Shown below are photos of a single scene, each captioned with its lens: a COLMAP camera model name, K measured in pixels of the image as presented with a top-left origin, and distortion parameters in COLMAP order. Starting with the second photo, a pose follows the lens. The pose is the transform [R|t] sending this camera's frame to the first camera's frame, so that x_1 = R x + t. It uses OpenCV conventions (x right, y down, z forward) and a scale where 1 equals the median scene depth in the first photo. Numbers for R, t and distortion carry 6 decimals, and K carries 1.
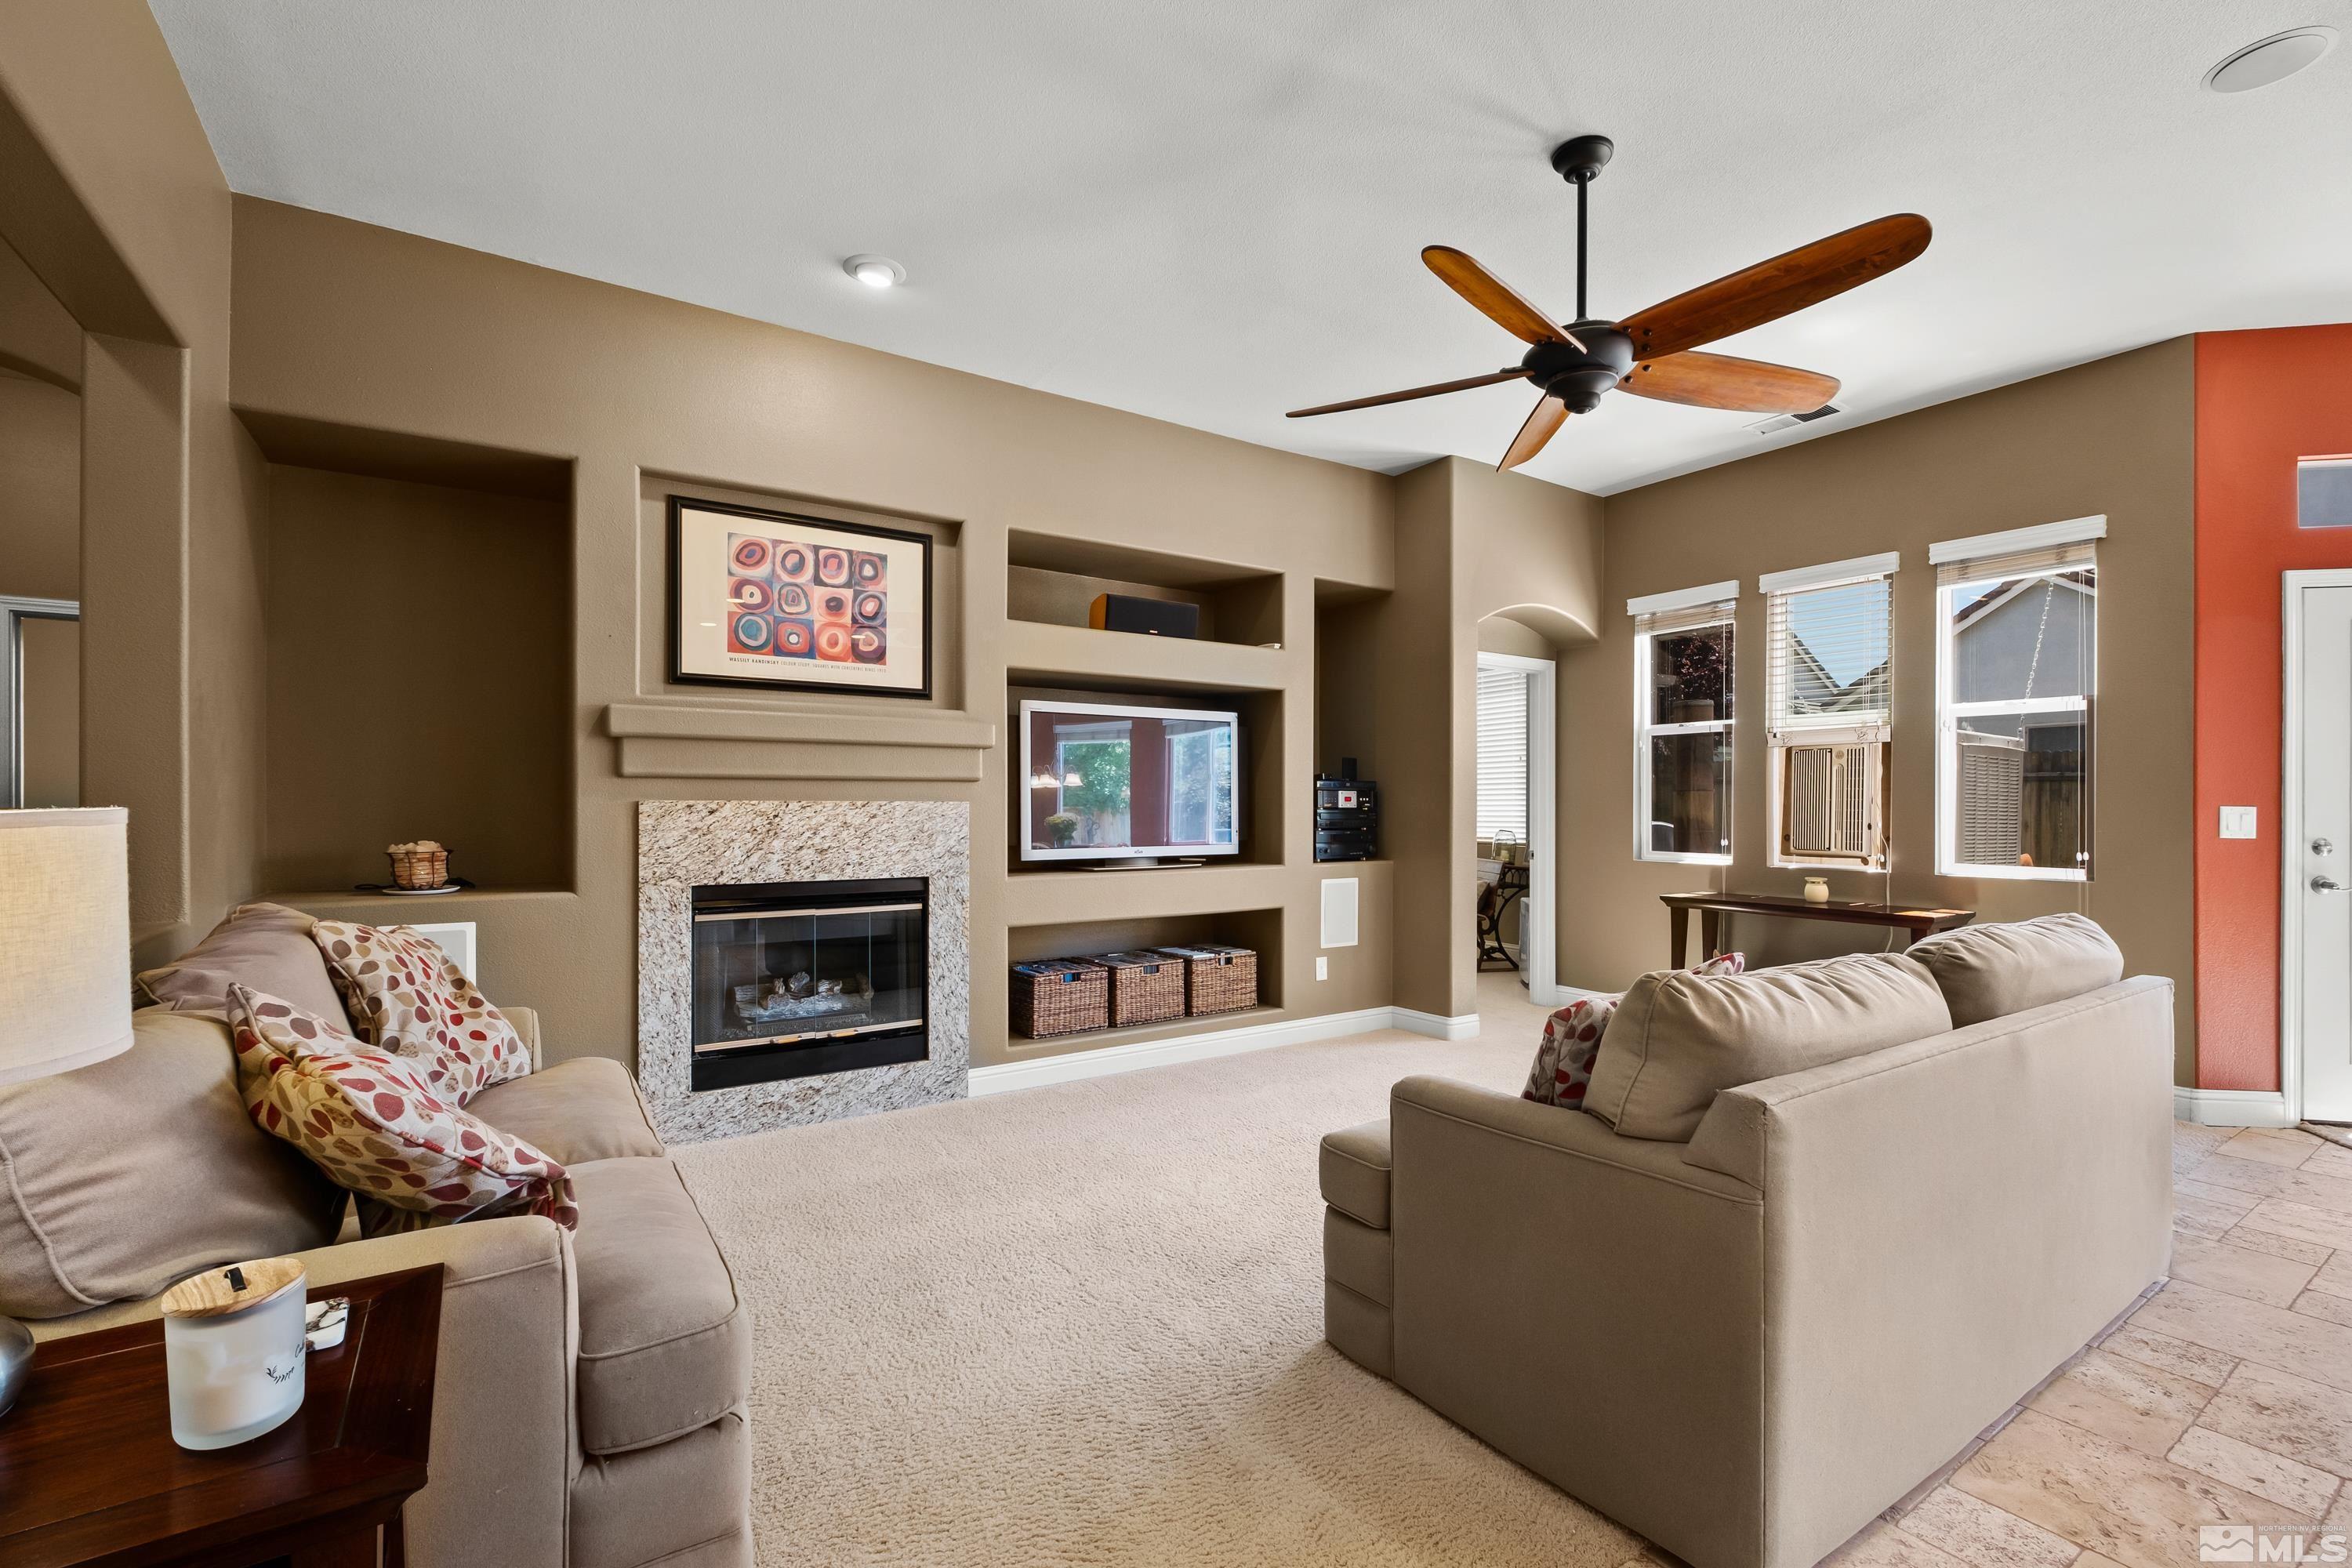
lens RADIAL K [[1014.5, 0, 1180.9], [0, 1014.5, 805.4], [0, 0, 1]] dist [-0.000484, -0.000536]
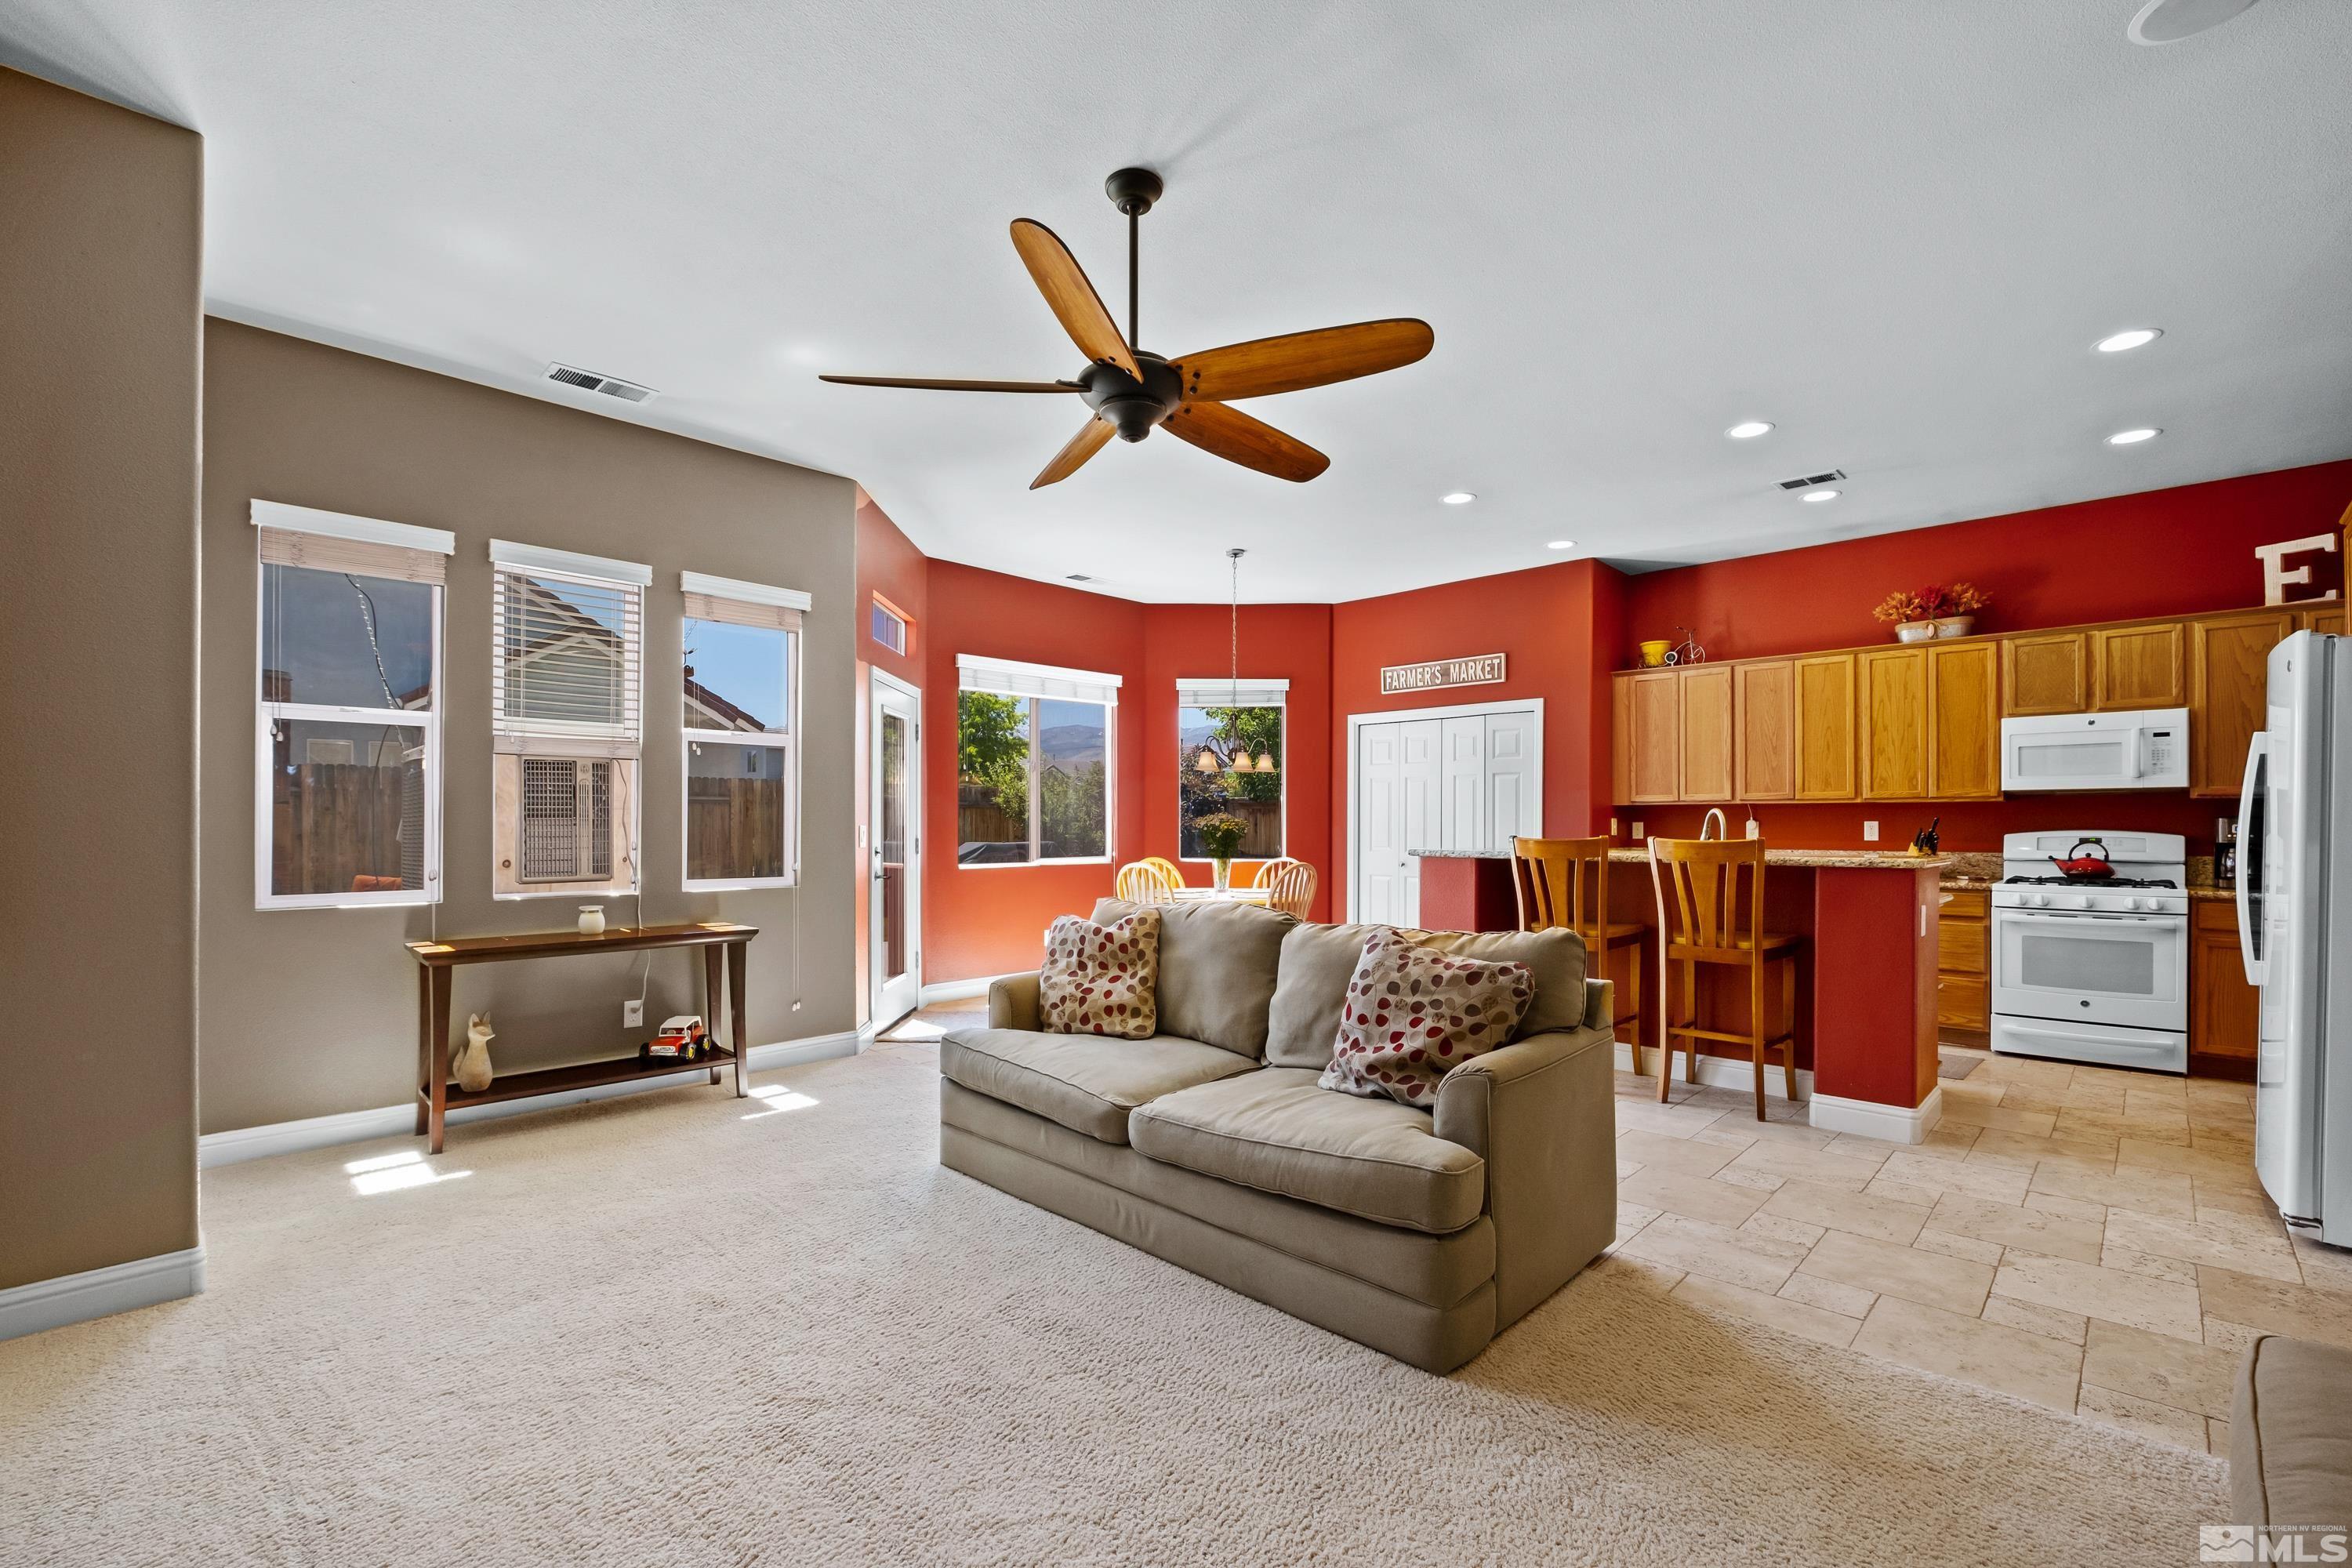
lens RADIAL K [[1024.1, 0, 1178.5], [0, 1024.1, 825.5], [0, 0, 1]] dist [-0.000389, -0.009573]
pose [[-0.210537, -0.003534, 0.977580, -0.431950], [-0.002217, 0.999993, 0.003137, -0.003705], [-0.977583, -0.001507, -0.210543, 0.820843]]
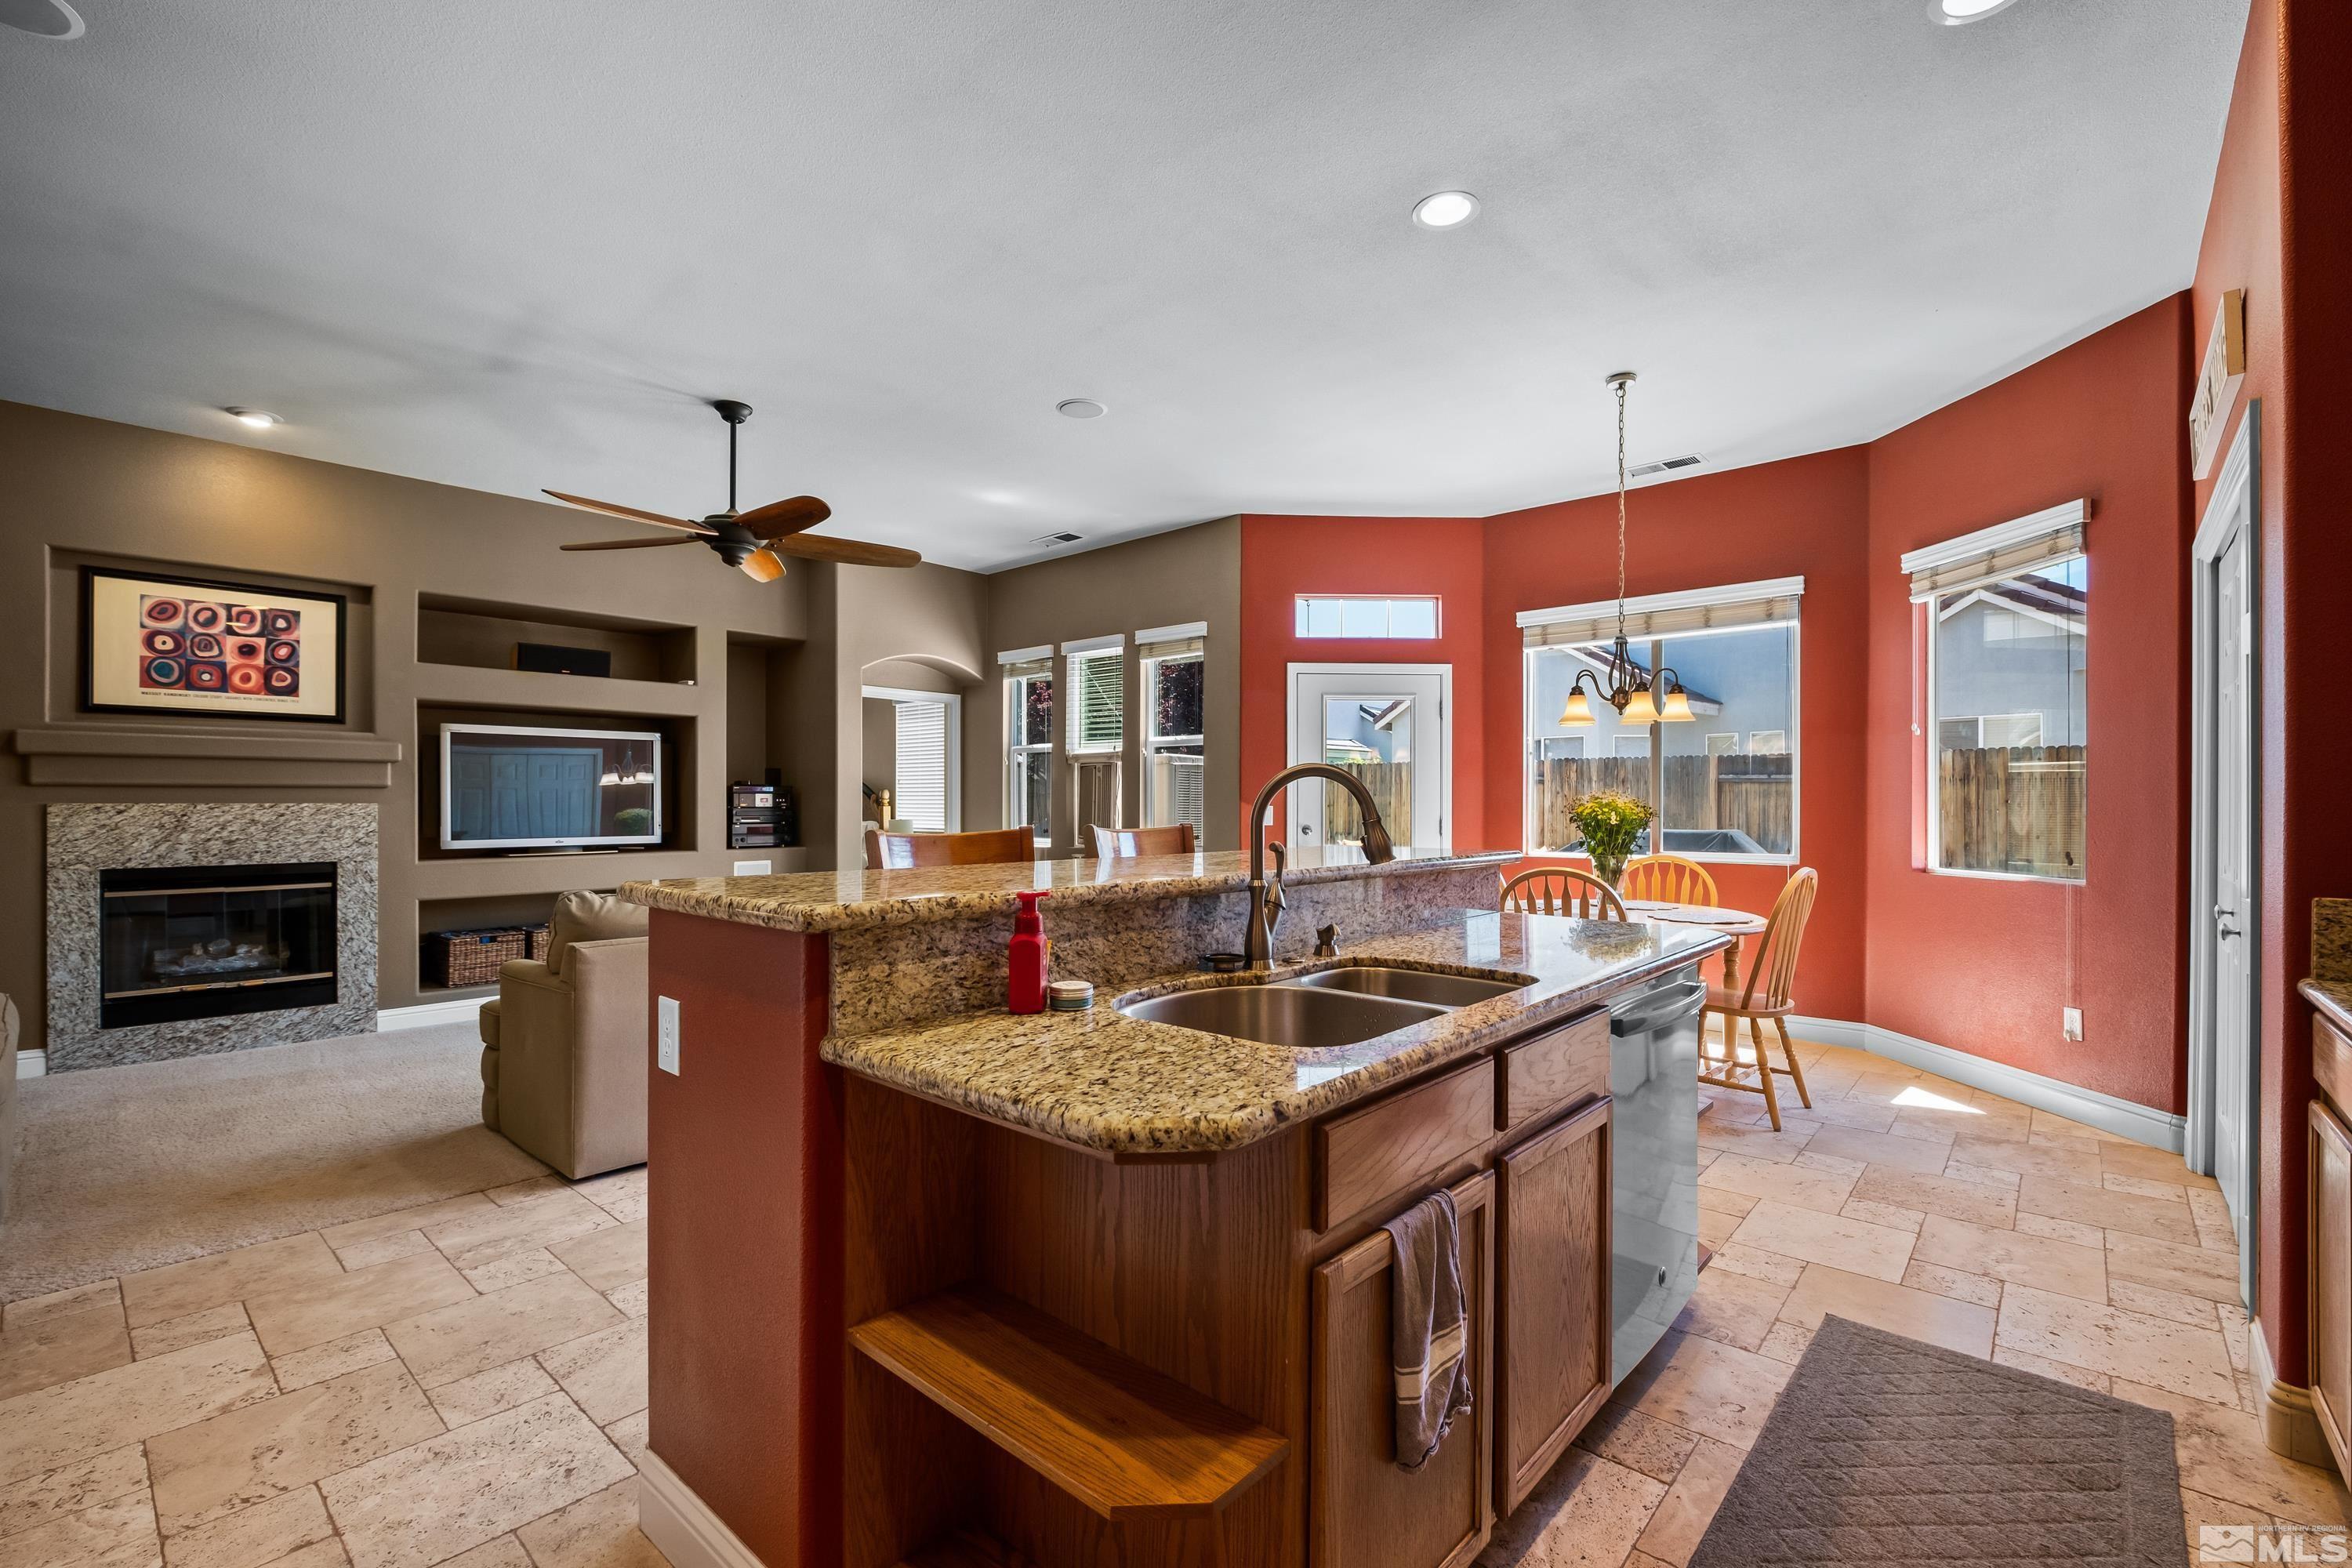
lens RADIAL K [[1011.5, 0, 1181.4], [0, 1011.5, 800.2], [0, 0, 1]] dist [-0.017873, -0.000274]
pose [[0.964835, -0.000648, 0.262856, 0.462717], [0.001121, 0.999998, -0.001649, -0.004636], [-0.262854, 0.001885, 0.964834, -0.518616]]
